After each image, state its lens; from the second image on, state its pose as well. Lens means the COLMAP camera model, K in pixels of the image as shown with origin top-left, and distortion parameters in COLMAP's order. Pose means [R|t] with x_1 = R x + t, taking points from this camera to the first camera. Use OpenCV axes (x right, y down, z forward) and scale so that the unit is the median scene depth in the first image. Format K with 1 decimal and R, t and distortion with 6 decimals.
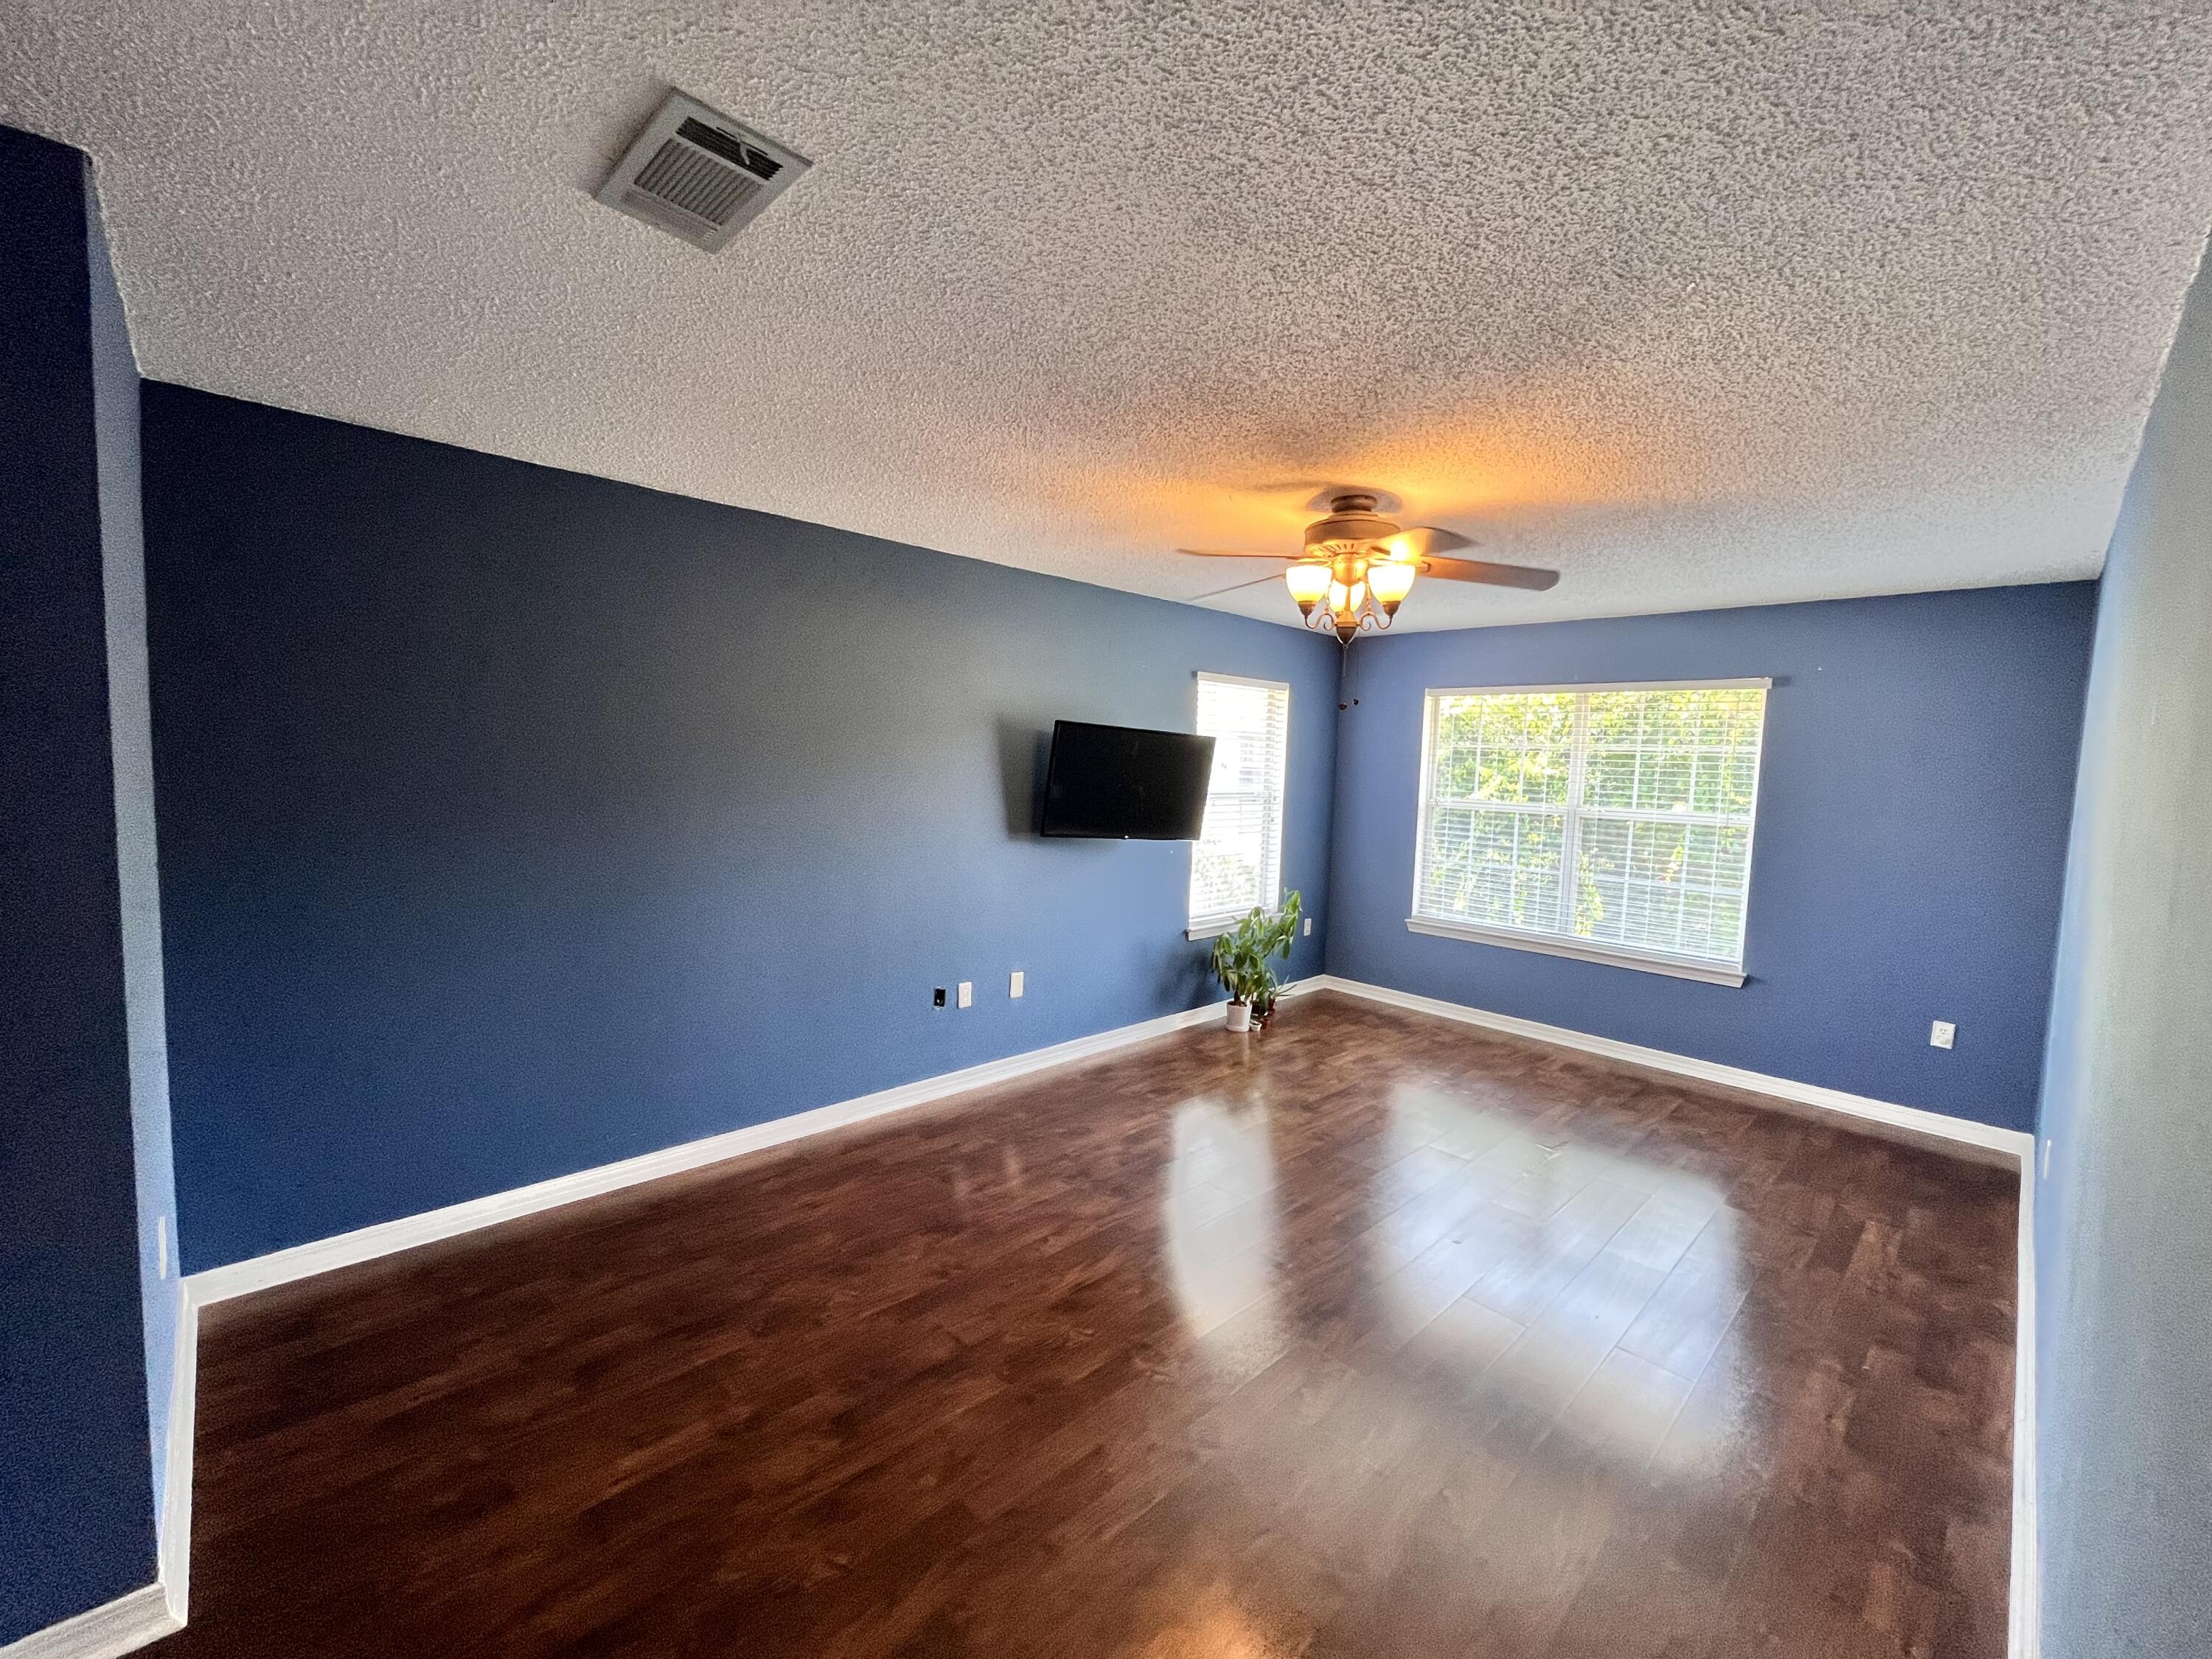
lens RADIAL K [[893.9, 0, 1106.0], [0, 893.9, 829.5], [0, 0, 1]] dist [-0.001730, -0.000452]
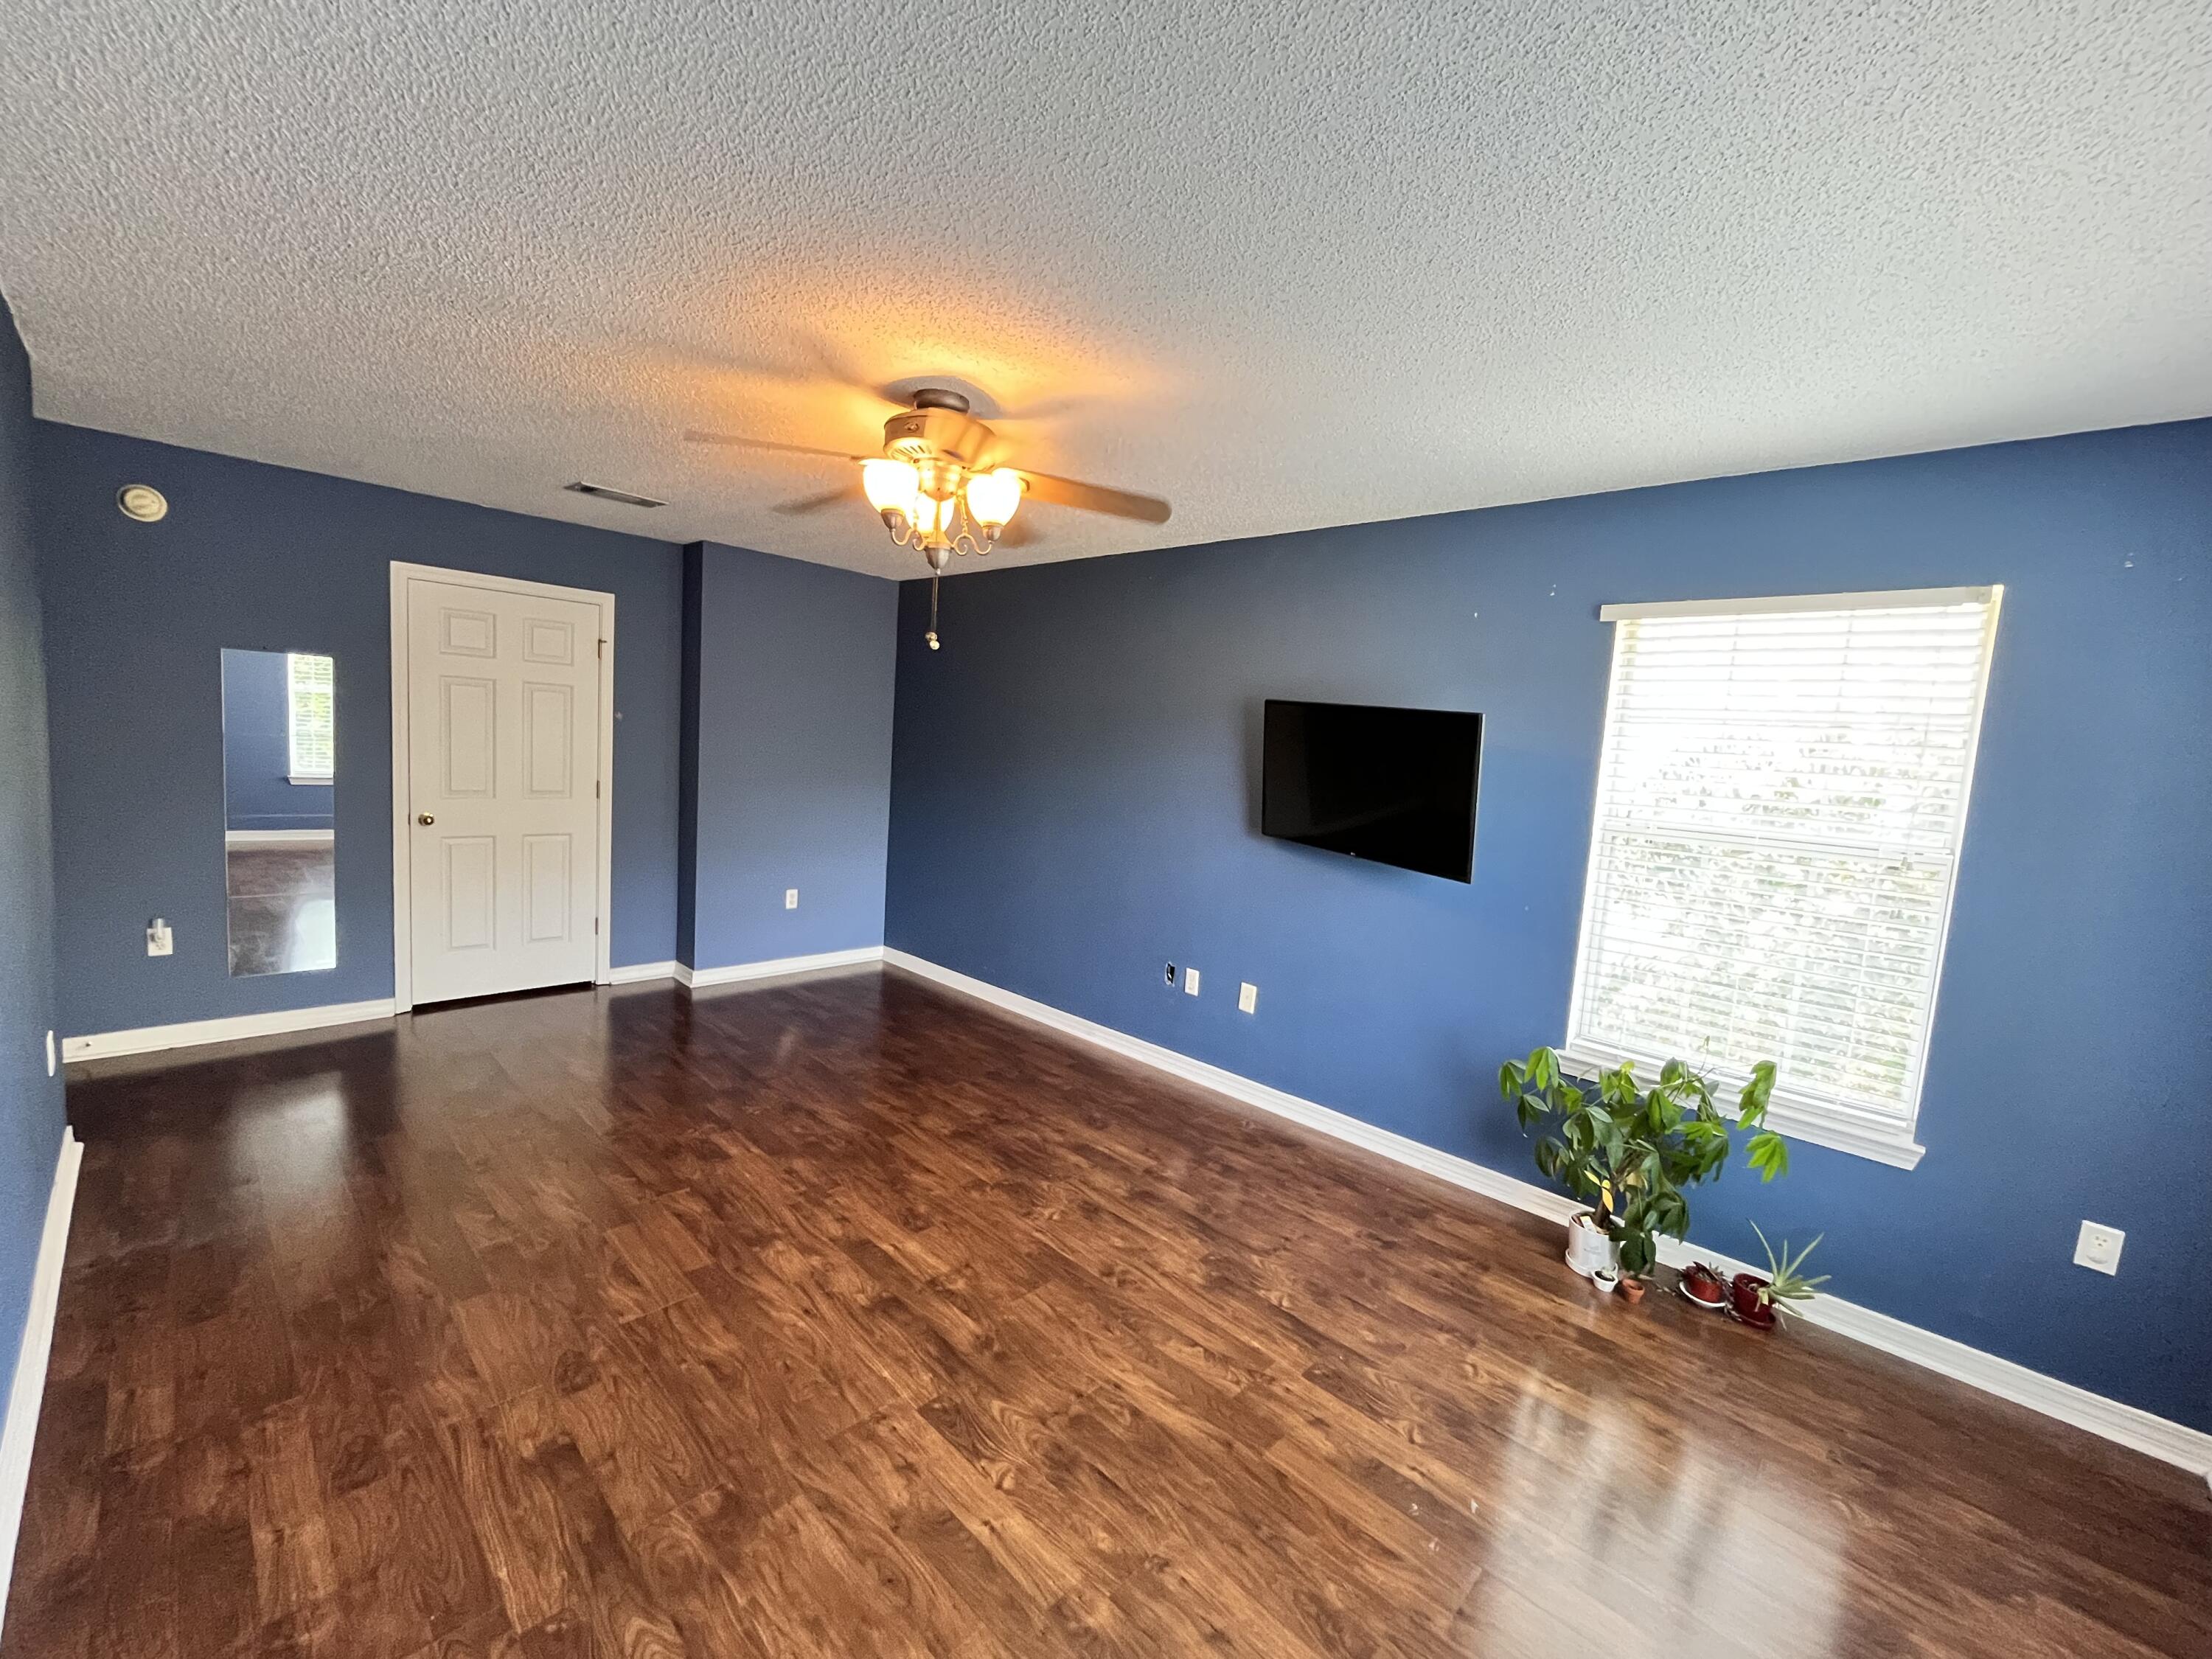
lens RADIAL K [[893.9, 0, 1106.0], [0, 893.9, 829.5], [0, 0, 1]] dist [-0.001730, -0.000452]
pose [[0.045288, 0.070007, -0.996518, 0.826565], [-0.145717, 0.987335, 0.062740, -0.031311], [0.988289, 0.142368, 0.054916, 0.837029]]
